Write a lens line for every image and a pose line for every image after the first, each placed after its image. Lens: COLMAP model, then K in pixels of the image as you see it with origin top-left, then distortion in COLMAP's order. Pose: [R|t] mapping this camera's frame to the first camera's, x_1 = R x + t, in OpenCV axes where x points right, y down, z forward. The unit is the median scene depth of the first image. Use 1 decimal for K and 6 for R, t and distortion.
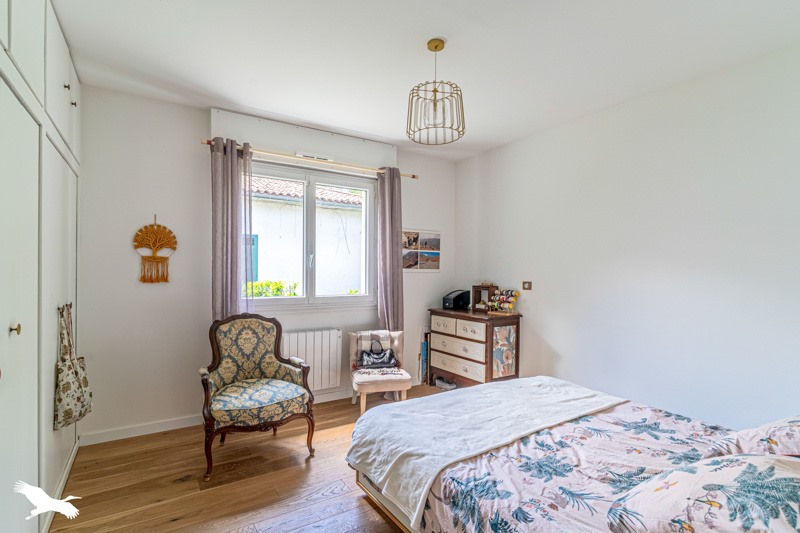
lens RADIAL K [[393.6, 0, 398.5], [0, 393.6, 270.2], [0, 0, 1]] dist [-0.000099, -0.000074]
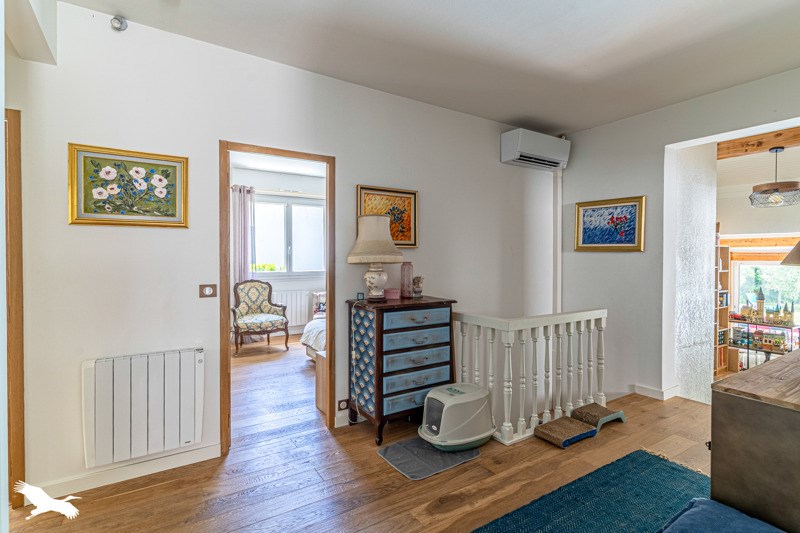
lens RADIAL K [[393.6, 0, 400.9], [0, 393.6, 261.9], [0, 0, 1]] dist [-0.000099, -0.000074]
pose [[0.999871, -0.001302, 0.015988, 0.293137], [0.000940, 0.999743, 0.022636, -0.014294], [-0.016013, -0.022618, 0.999616, -0.895343]]
